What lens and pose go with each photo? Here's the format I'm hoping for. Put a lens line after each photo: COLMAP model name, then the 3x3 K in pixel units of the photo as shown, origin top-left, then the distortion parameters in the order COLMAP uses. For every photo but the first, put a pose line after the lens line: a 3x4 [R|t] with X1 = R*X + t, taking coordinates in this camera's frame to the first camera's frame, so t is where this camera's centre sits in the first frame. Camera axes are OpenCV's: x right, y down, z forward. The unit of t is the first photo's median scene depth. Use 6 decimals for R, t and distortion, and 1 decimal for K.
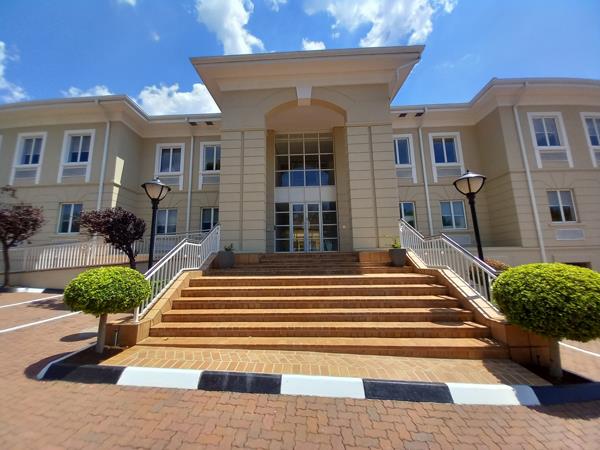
lens RADIAL K [[236.2, 0, 293.7], [0, 236.2, 224.2], [0, 0, 1]] dist [0.024424, -0.018265]
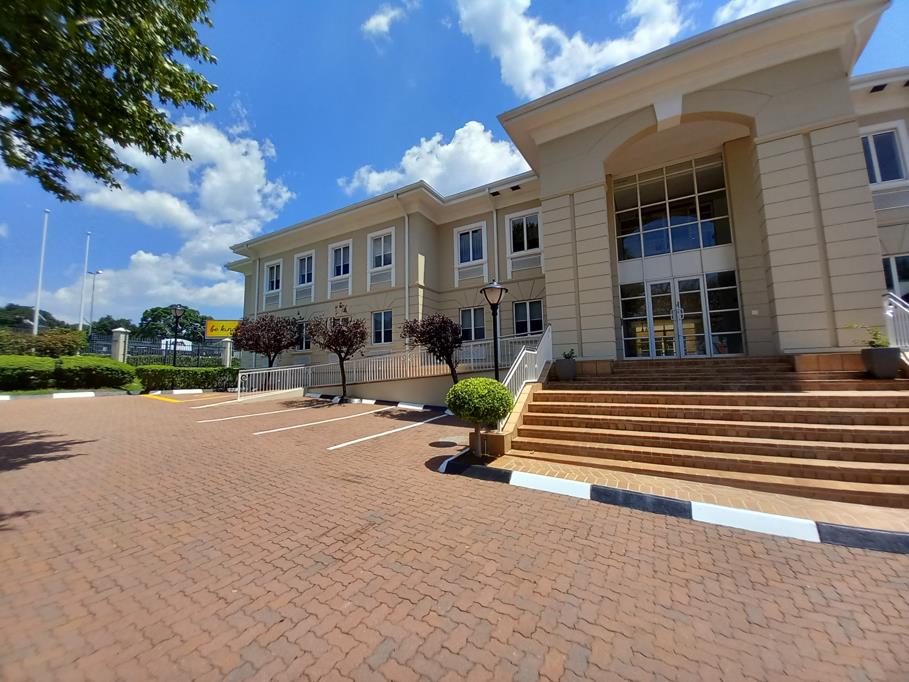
lens RADIAL K [[357.9, 0, 444.9], [0, 357.9, 339.8], [0, 0, 1]] dist [0.024424, -0.018265]
pose [[0.885699, -0.046916, -0.461883, -0.072997], [0.077511, 0.995860, 0.047479, -0.029782], [0.457743, -0.077853, 0.885669, -0.185903]]
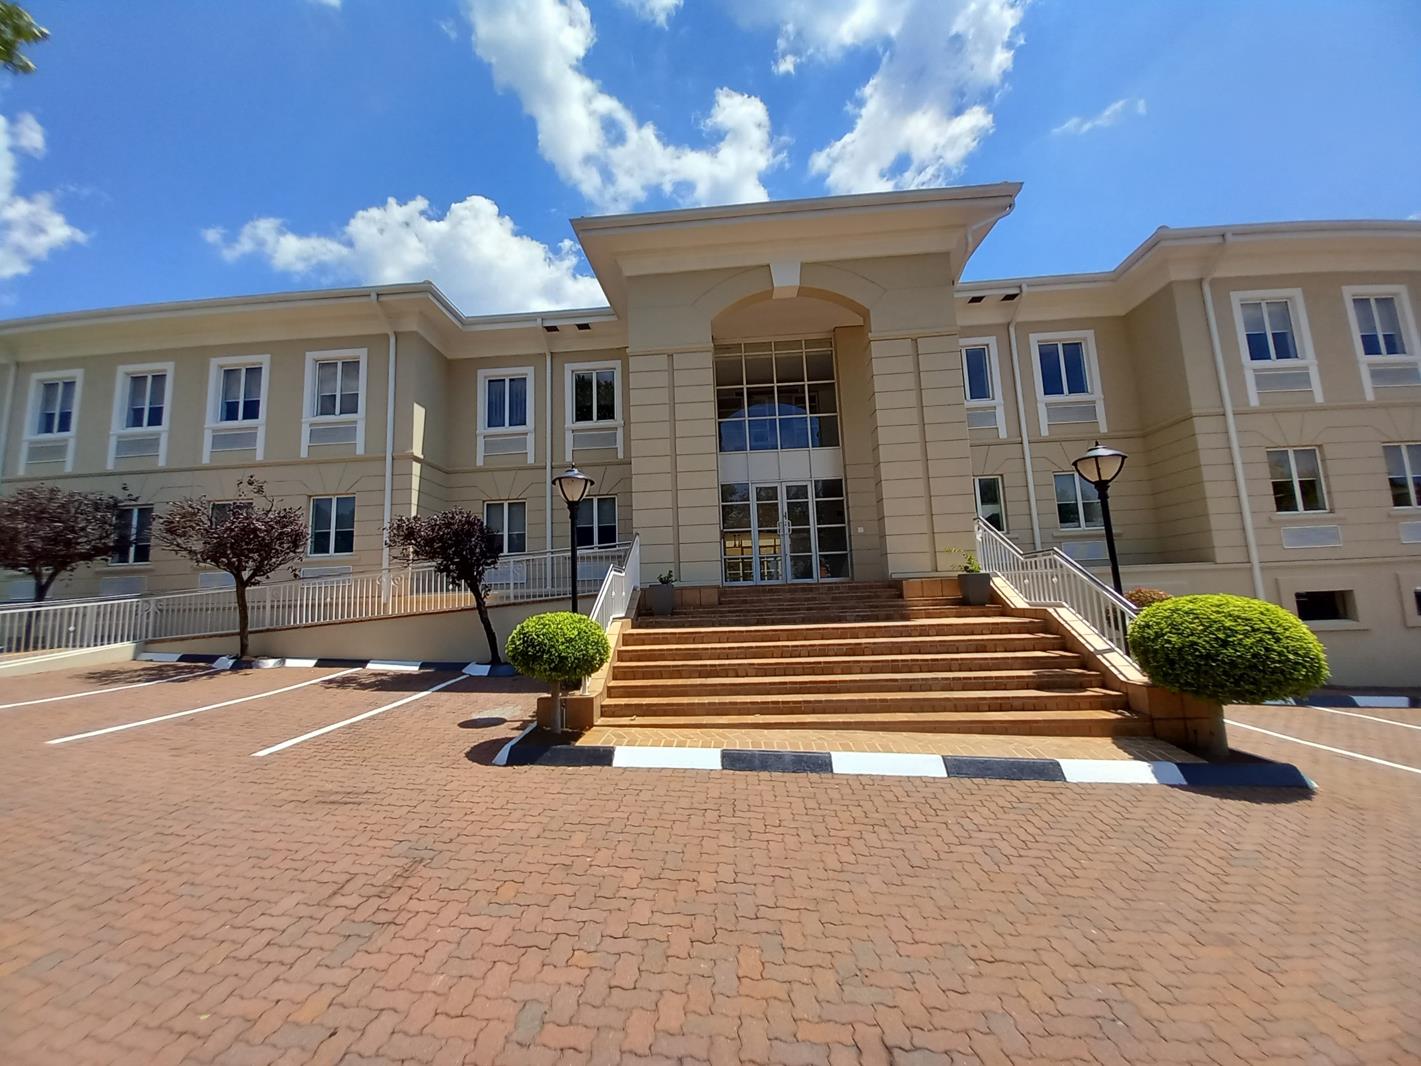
lens RADIAL K [[559.5, 0, 695.5], [0, 559.5, 531.2], [0, 0, 1]] dist [0.024424, -0.018265]
pose [[0.999558, -0.022247, -0.019700, -0.146663], [0.022892, 0.999188, 0.033158, -0.042252], [0.018946, -0.033594, 0.999256, -0.255136]]
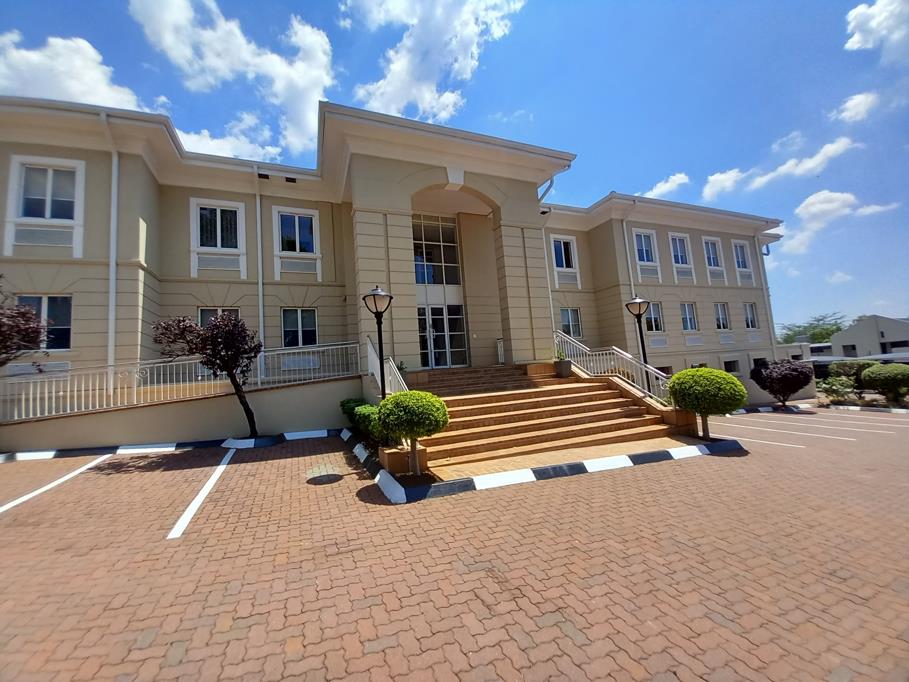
lens RADIAL K [[359.1, 0, 443.6], [0, 359.1, 341.1], [0, 0, 1]] dist [0.021036, -0.017040]
pose [[0.907144, -0.010635, 0.420687, -0.546696], [-0.010665, 0.998779, 0.048246, -0.040098], [-0.420686, -0.048252, 0.905922, -0.155743]]
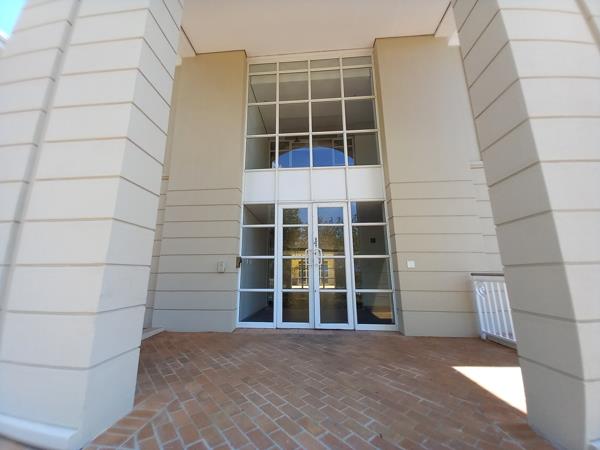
lens RADIAL K [[236.2, 0, 293.7], [0, 236.2, 224.2], [0, 0, 1]] dist [0.024424, -0.018265]
pose [[0.999525, 0.007853, -0.029811, 0.037943], [-0.009539, 0.998338, -0.056837, -0.038696], [0.029316, 0.057094, 0.997938, 0.757509]]
